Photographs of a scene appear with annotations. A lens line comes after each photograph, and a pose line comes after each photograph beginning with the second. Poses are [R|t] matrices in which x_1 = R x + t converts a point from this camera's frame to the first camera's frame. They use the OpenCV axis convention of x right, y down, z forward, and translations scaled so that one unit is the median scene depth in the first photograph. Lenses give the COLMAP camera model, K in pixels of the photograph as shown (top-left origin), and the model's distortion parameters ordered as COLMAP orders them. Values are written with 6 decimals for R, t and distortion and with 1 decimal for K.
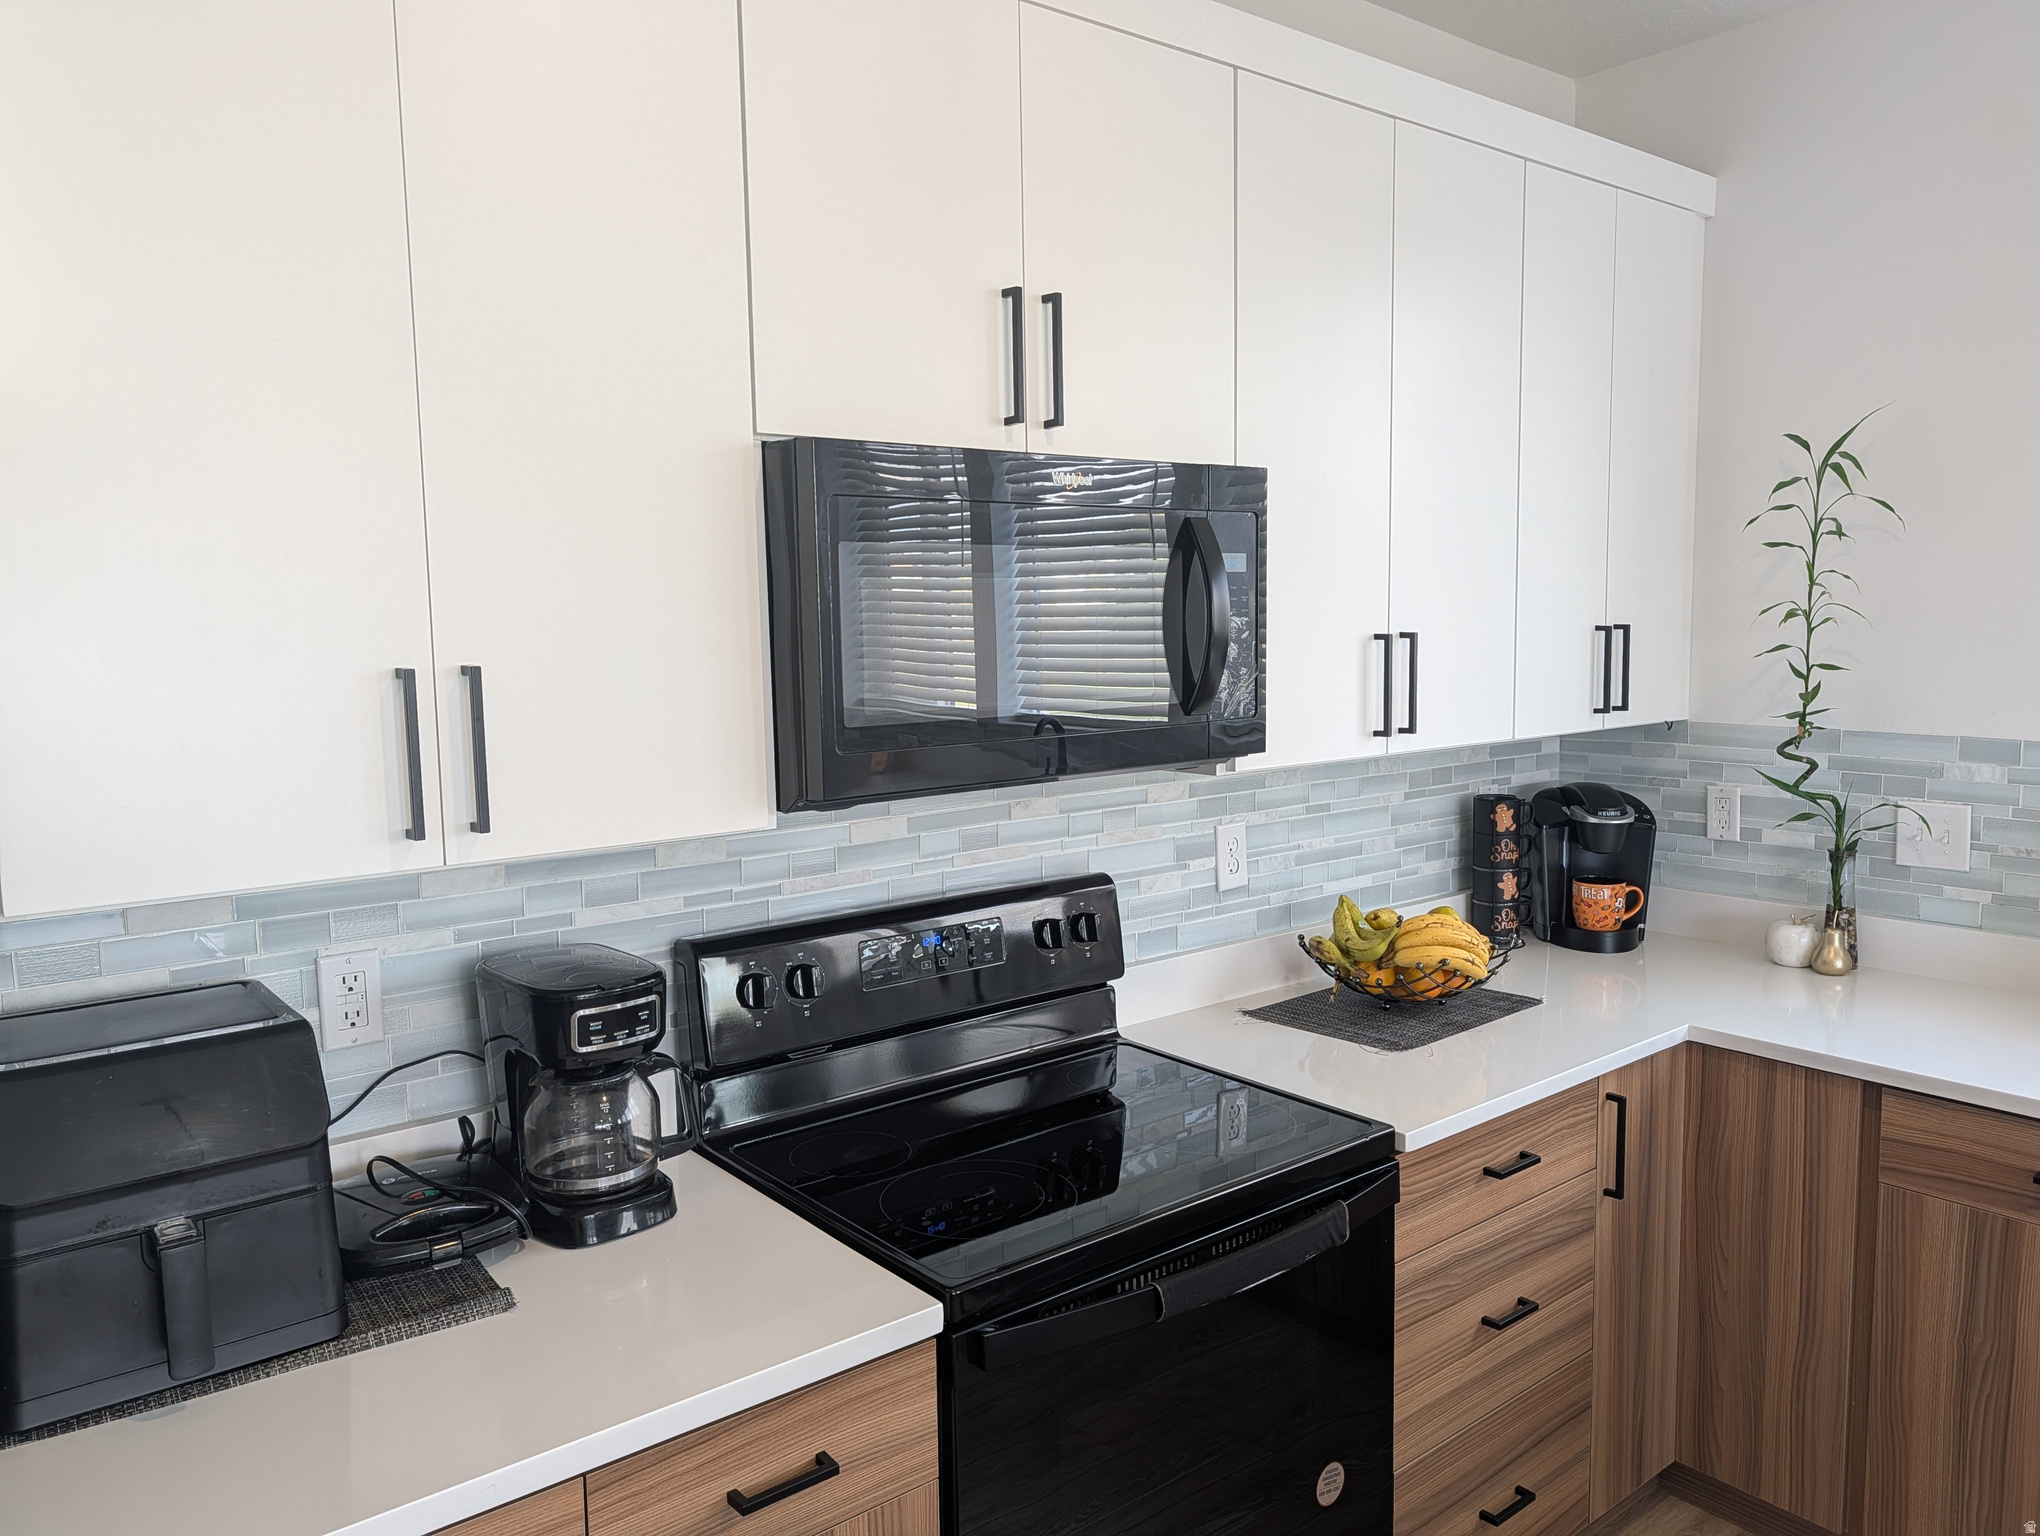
lens RADIAL K [[1500.7, 0, 1013.7], [0, 1500.7, 760.9], [0, 0, 1]] dist [-0.001288, -0.001606]
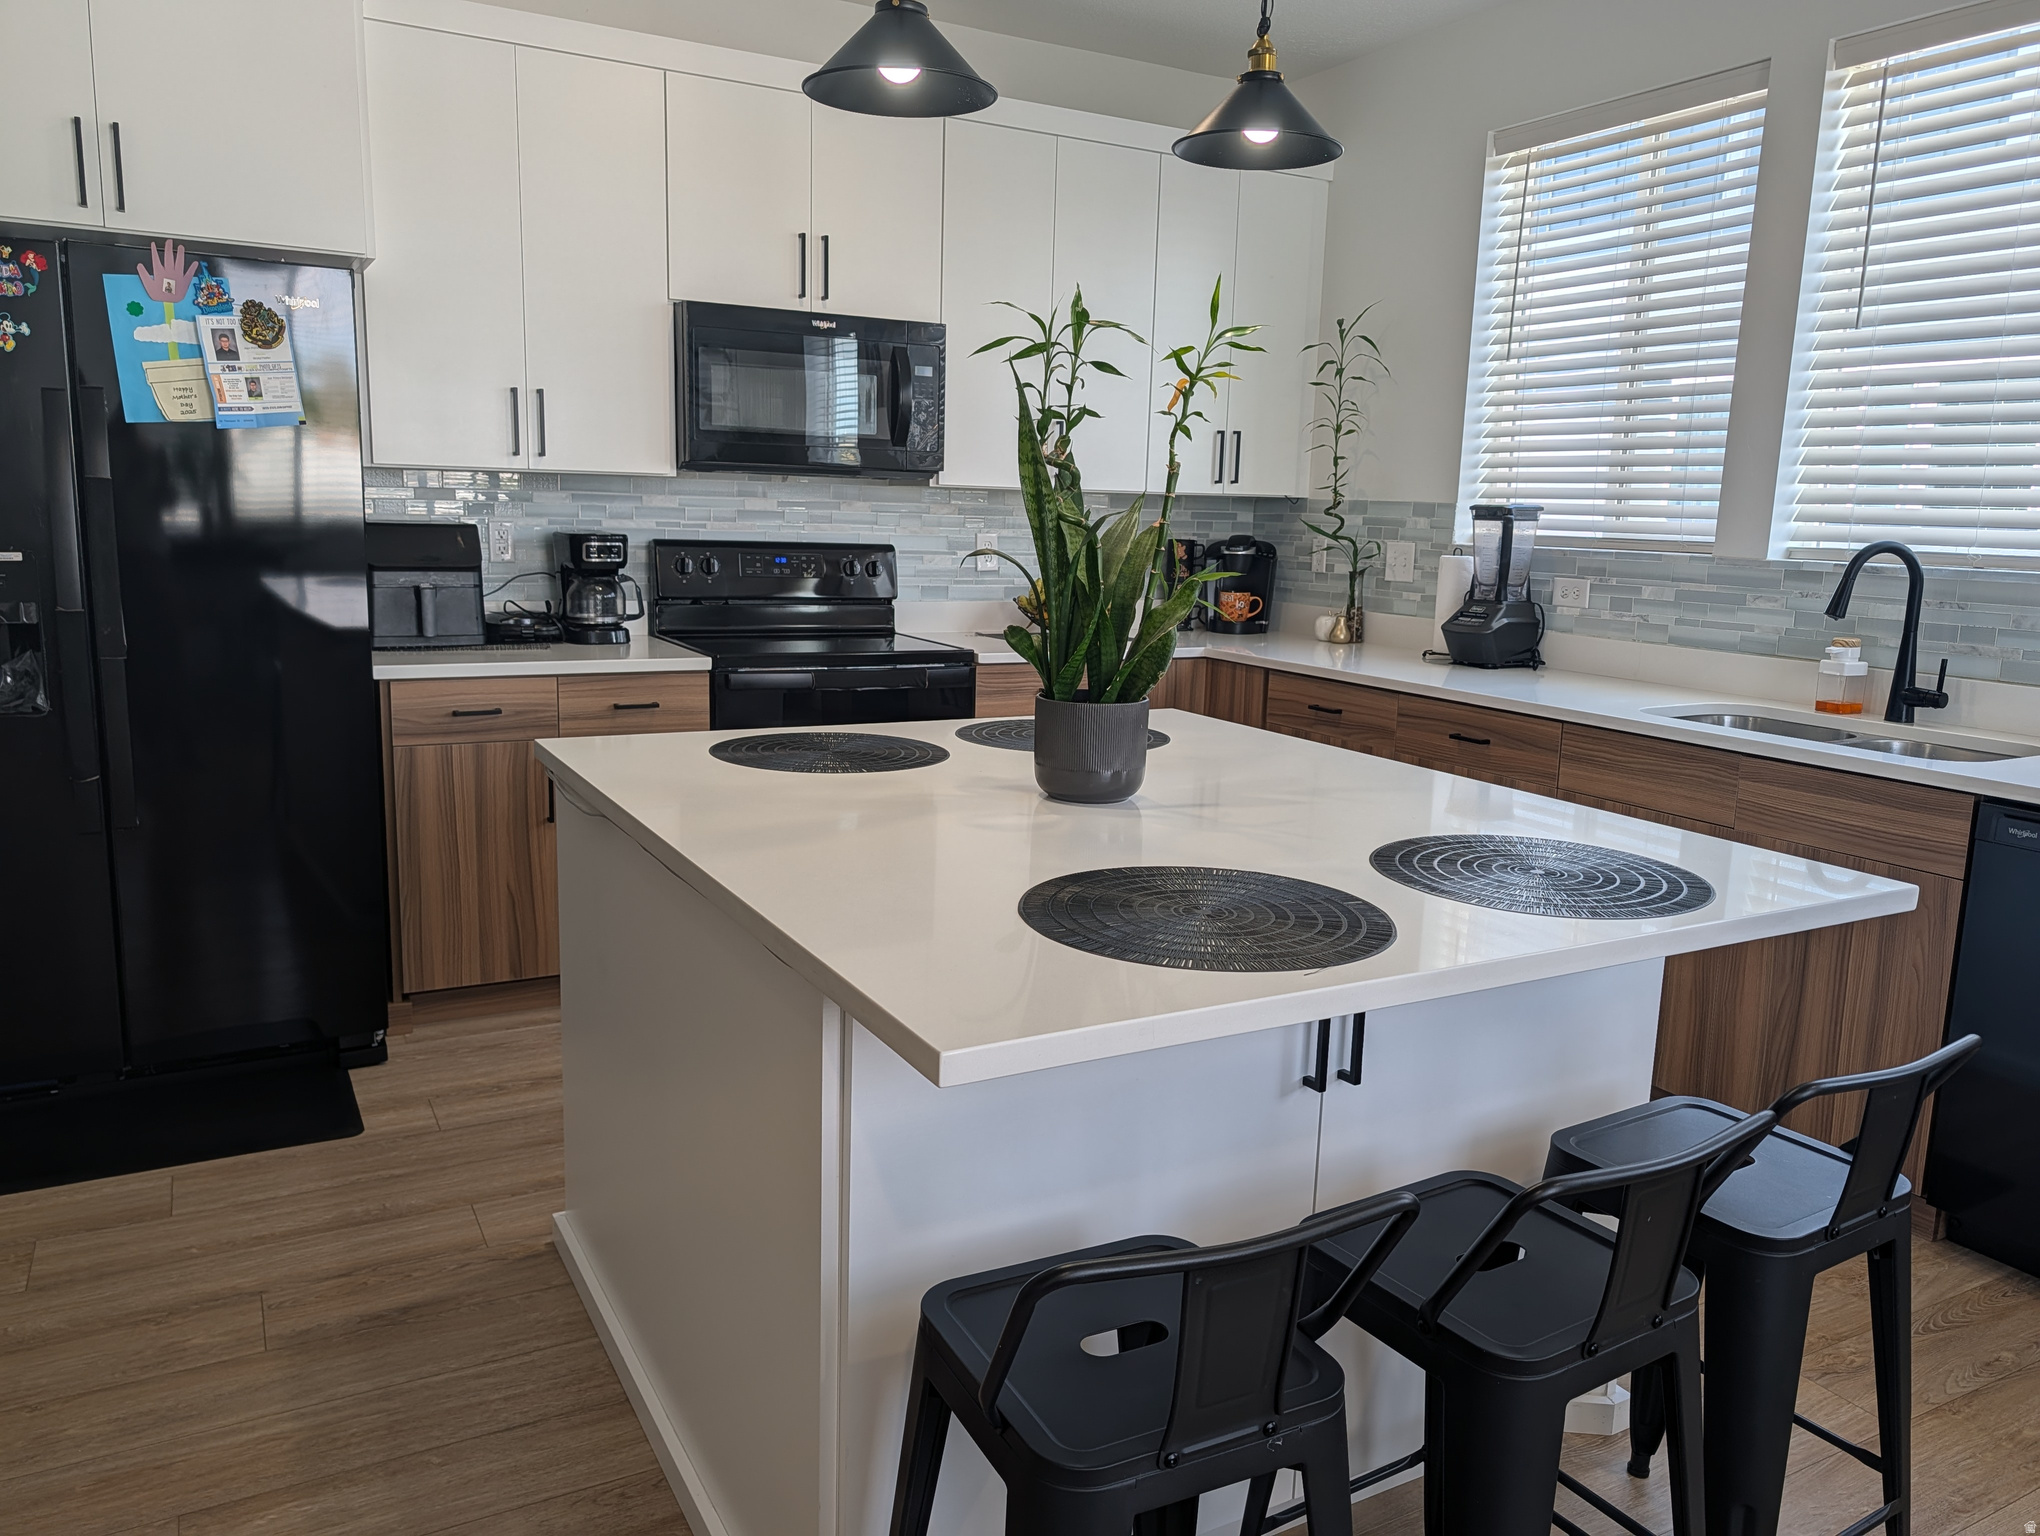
lens RADIAL K [[1500.7, 0, 1026.8], [0, 1500.7, 772.4], [0, 0, 1]] dist [-0.001288, -0.001606]
pose [[0.986656, 0.068558, -0.147679, 0.613733], [-0.058267, 0.995634, 0.072919, 0.248029], [0.152034, -0.063341, 0.986344, -0.996660]]
